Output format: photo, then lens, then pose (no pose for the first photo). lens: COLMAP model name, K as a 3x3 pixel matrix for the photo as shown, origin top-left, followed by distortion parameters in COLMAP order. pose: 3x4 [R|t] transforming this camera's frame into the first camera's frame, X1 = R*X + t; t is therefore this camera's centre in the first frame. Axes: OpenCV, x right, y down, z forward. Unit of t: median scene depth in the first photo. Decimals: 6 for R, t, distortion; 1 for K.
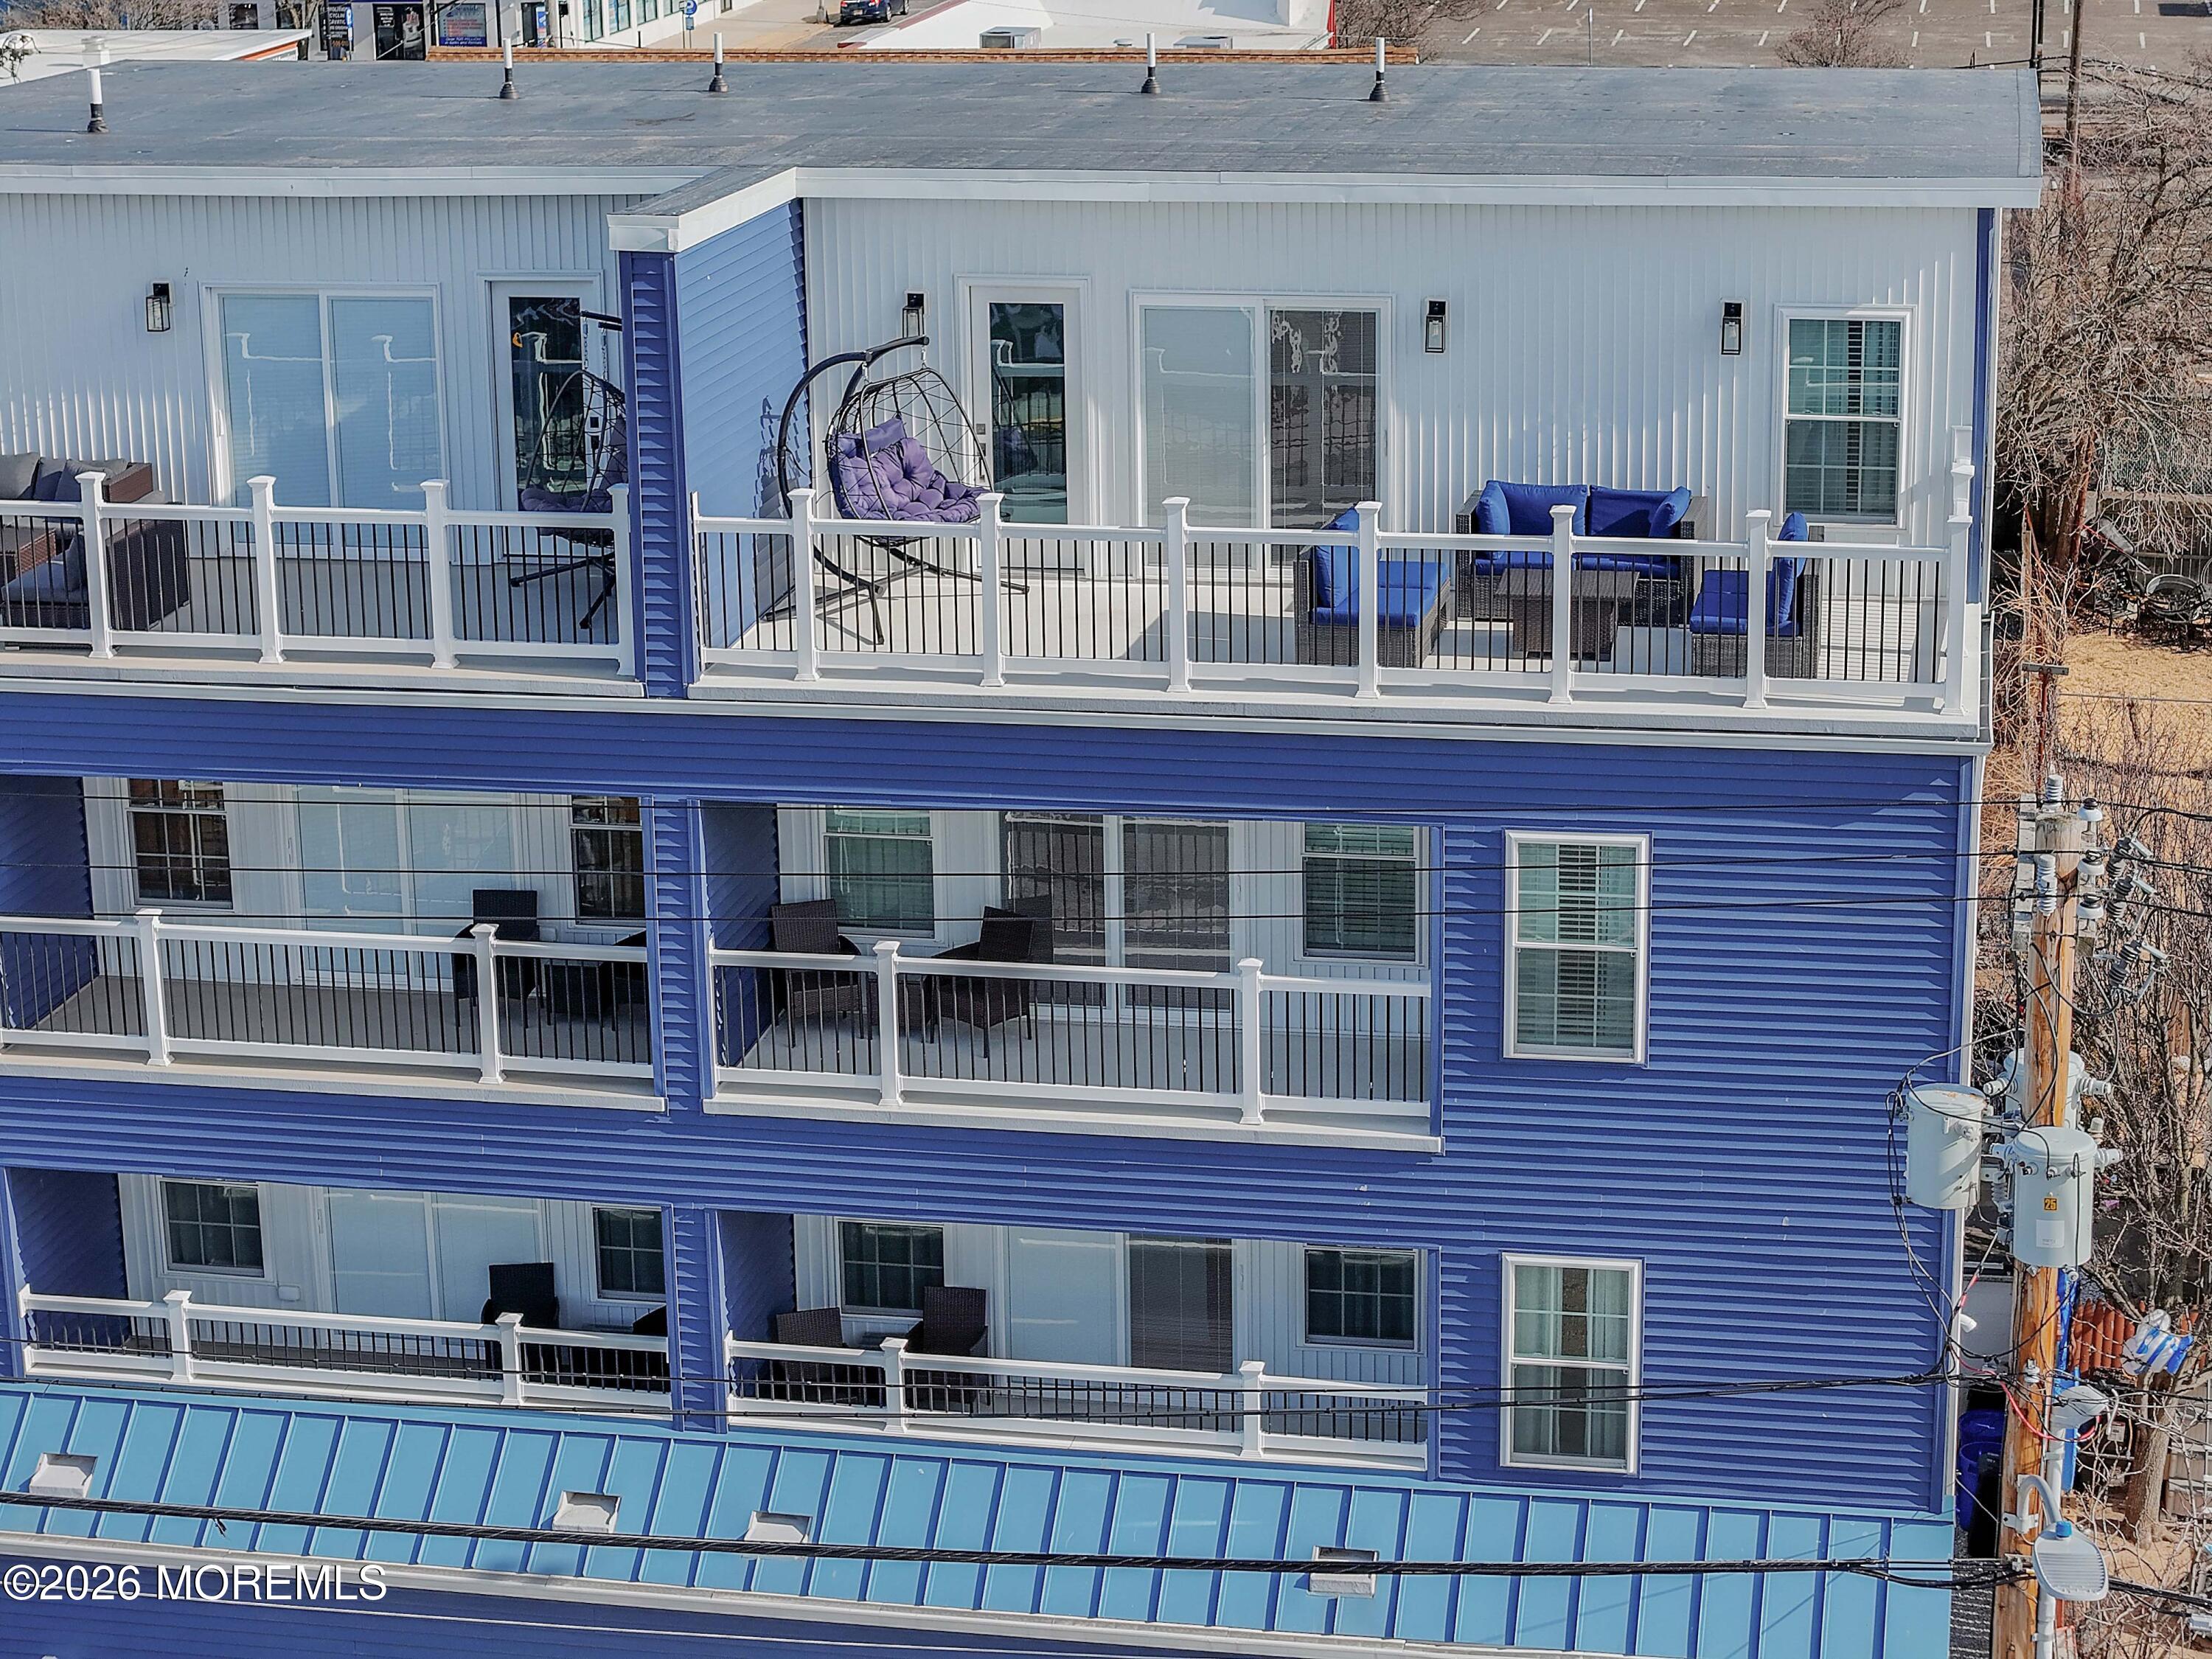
lens RADIAL K [[4354.8, 0, 984.8], [0, 4354.8, 831.2], [0, 0, 1]] dist [-0.232796, 1.478393]
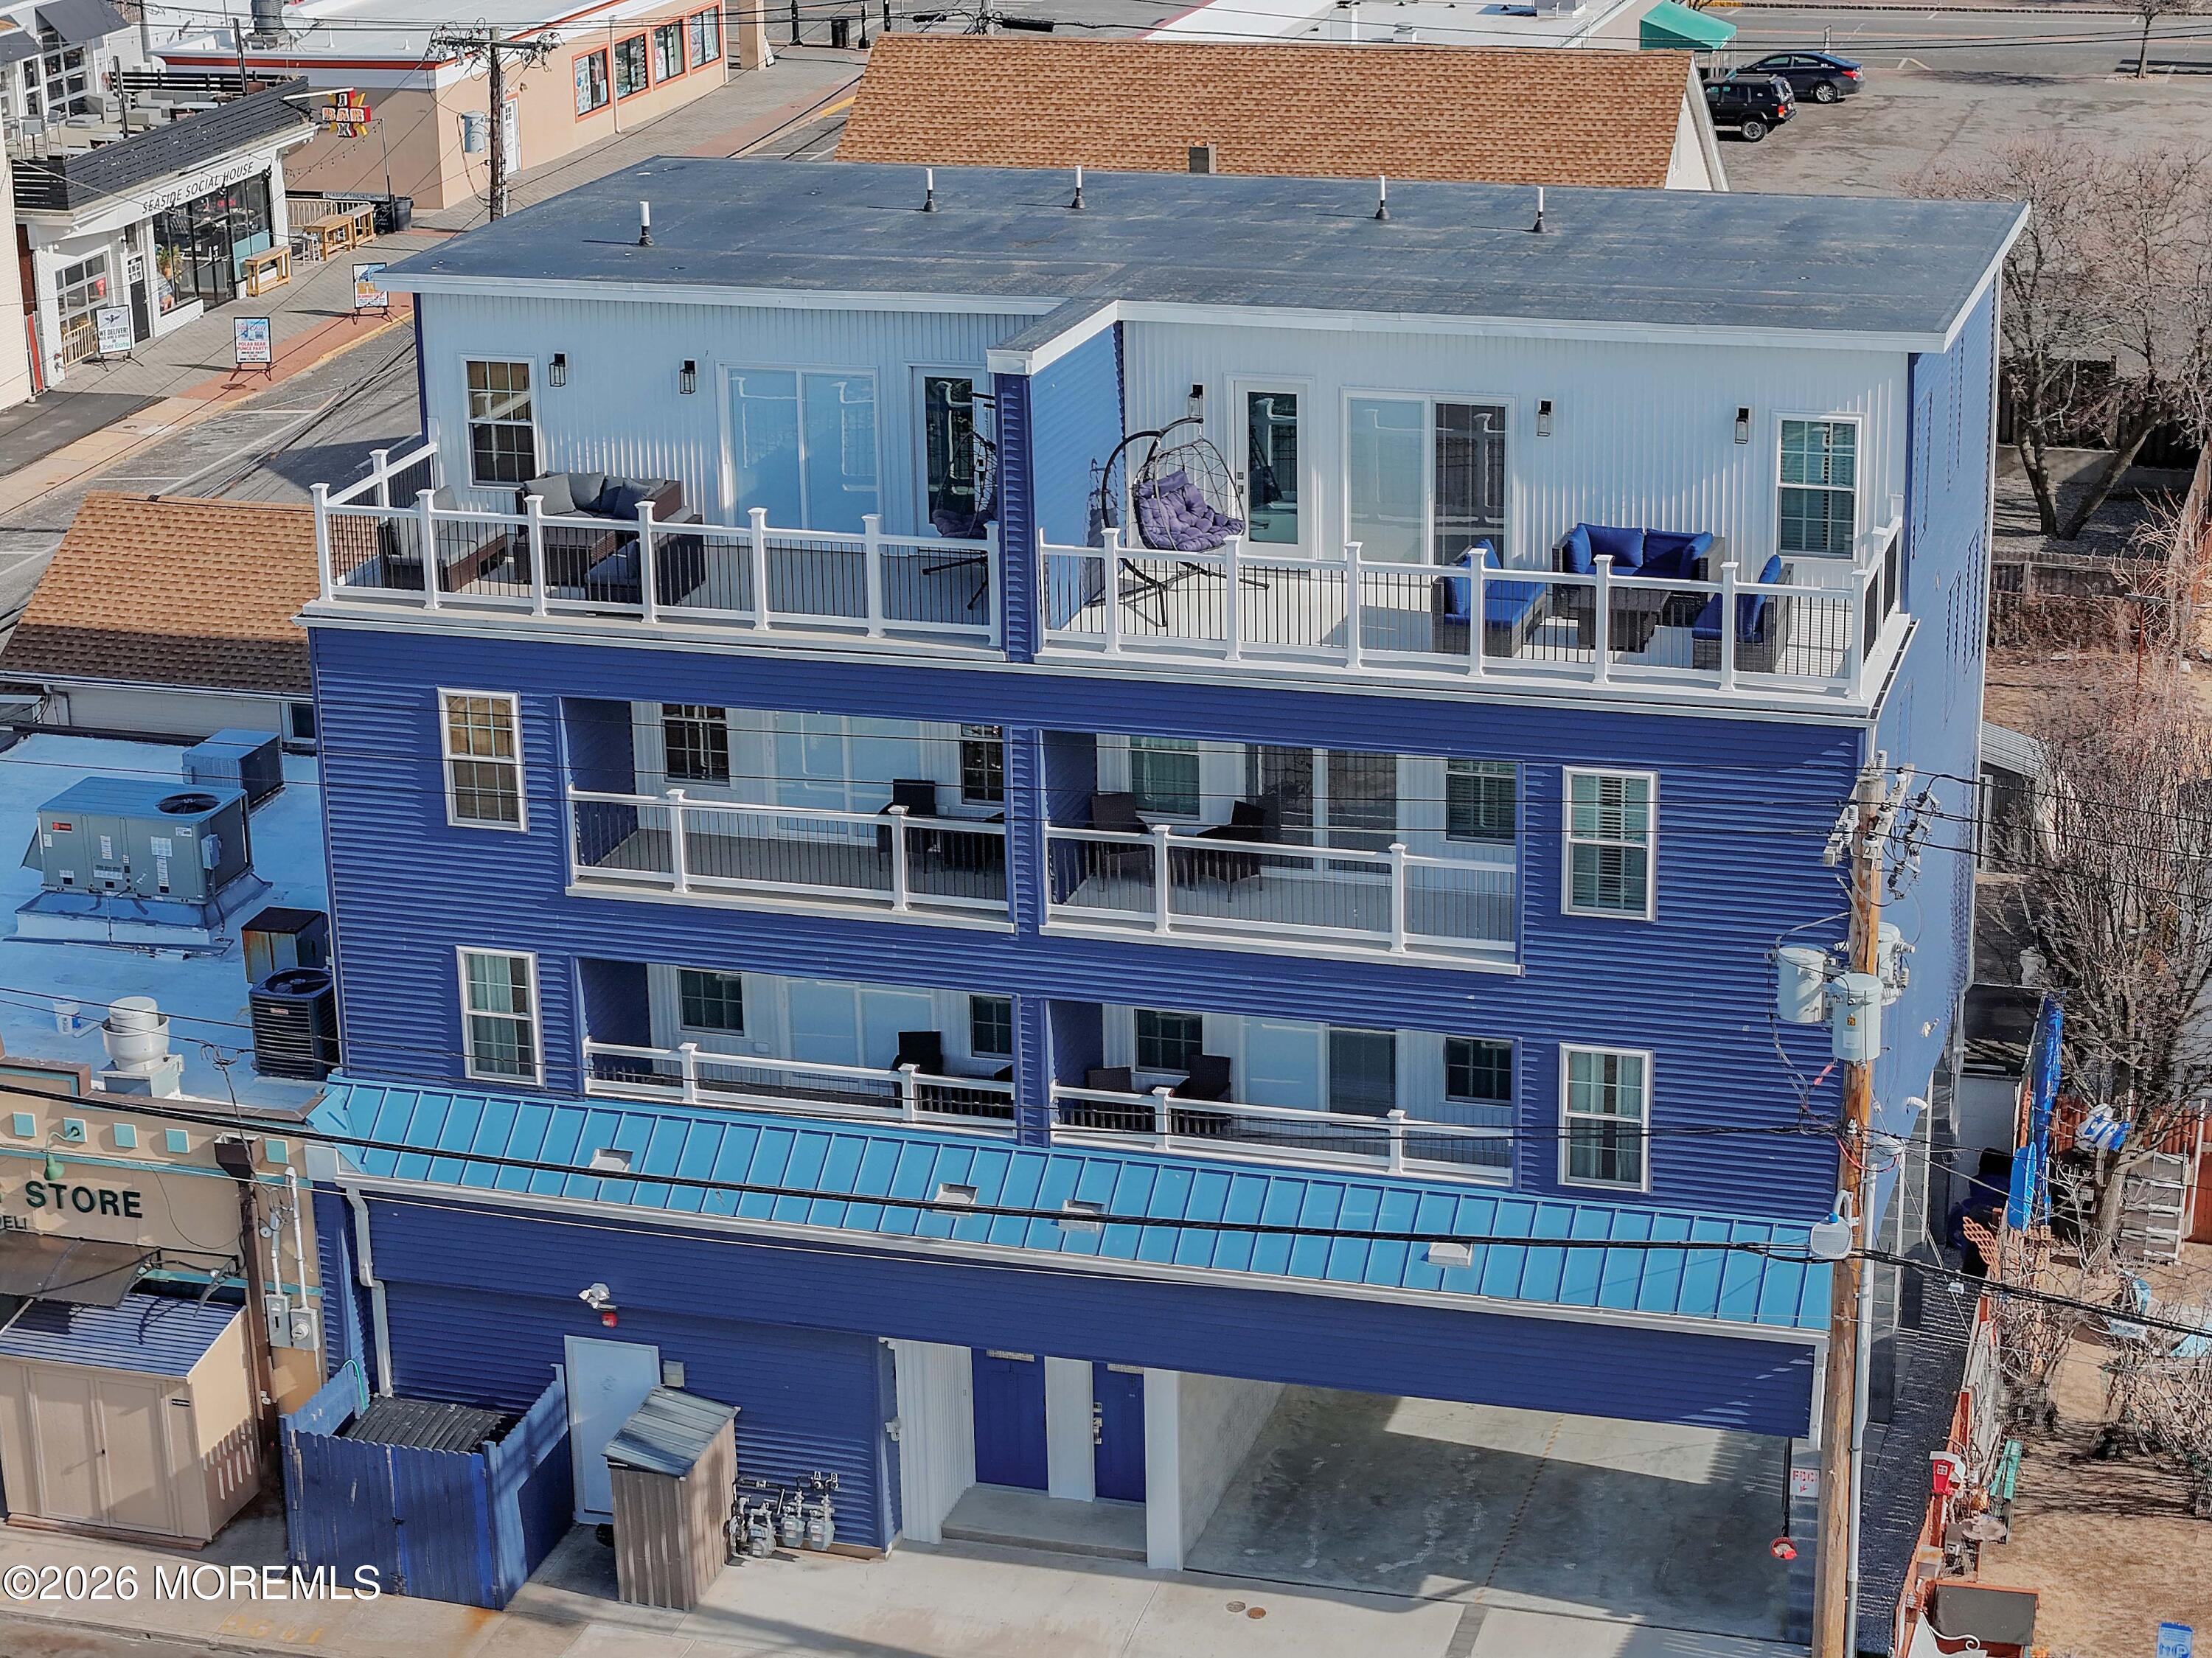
lens RADIAL K [[4349.3, 0, 1027.8], [0, 4349.3, 787.4], [0, 0, 1]] dist [-0.226614, 1.214017]
pose [[0.995619, 0.025425, -0.089976, 0.065120], [-0.021884, 0.998955, 0.040125, -0.046449], [0.090902, -0.037980, 0.995135, -0.498298]]
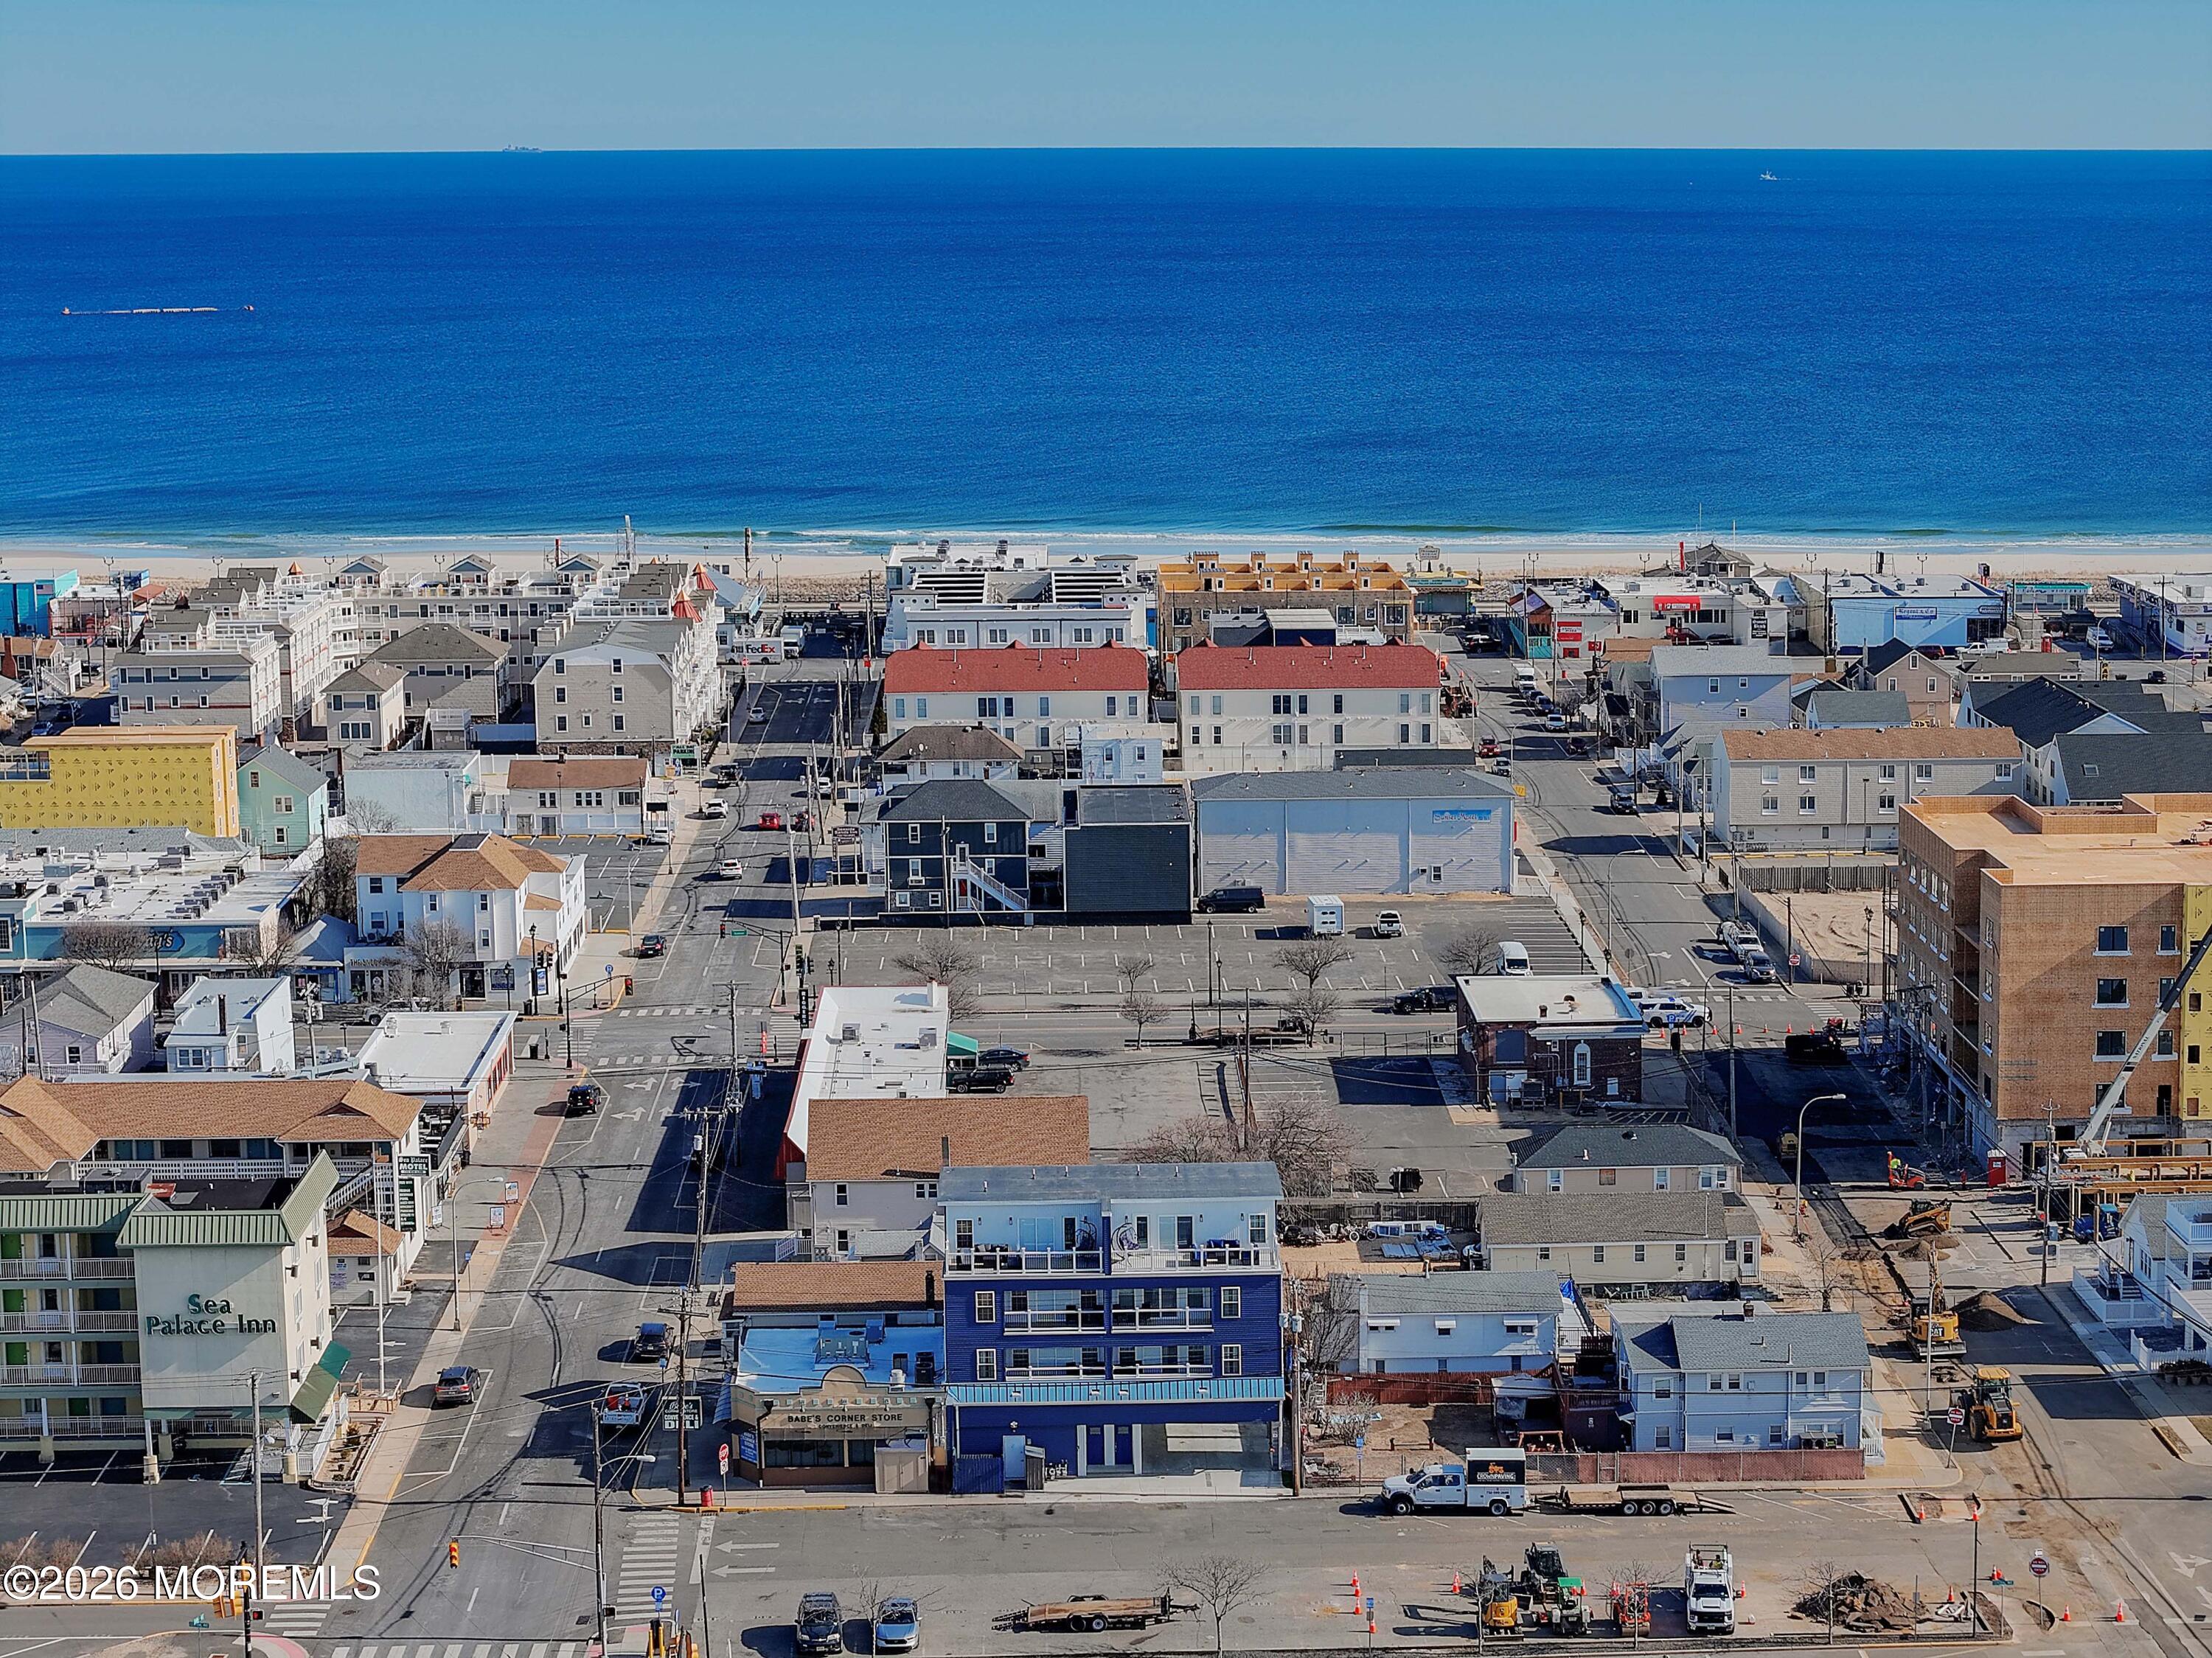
lens RADIAL K [[4449.5, 0, 1105.5], [0, 4449.5, 533.3], [0, 0, 1]] dist [-0.226197, 0.406052]
pose [[0.970481, -0.011356, 0.240909, -1.802946], [0.057772, 0.980756, -0.186497, 0.128081], [-0.234155, 0.194909, 0.952461, -6.159196]]
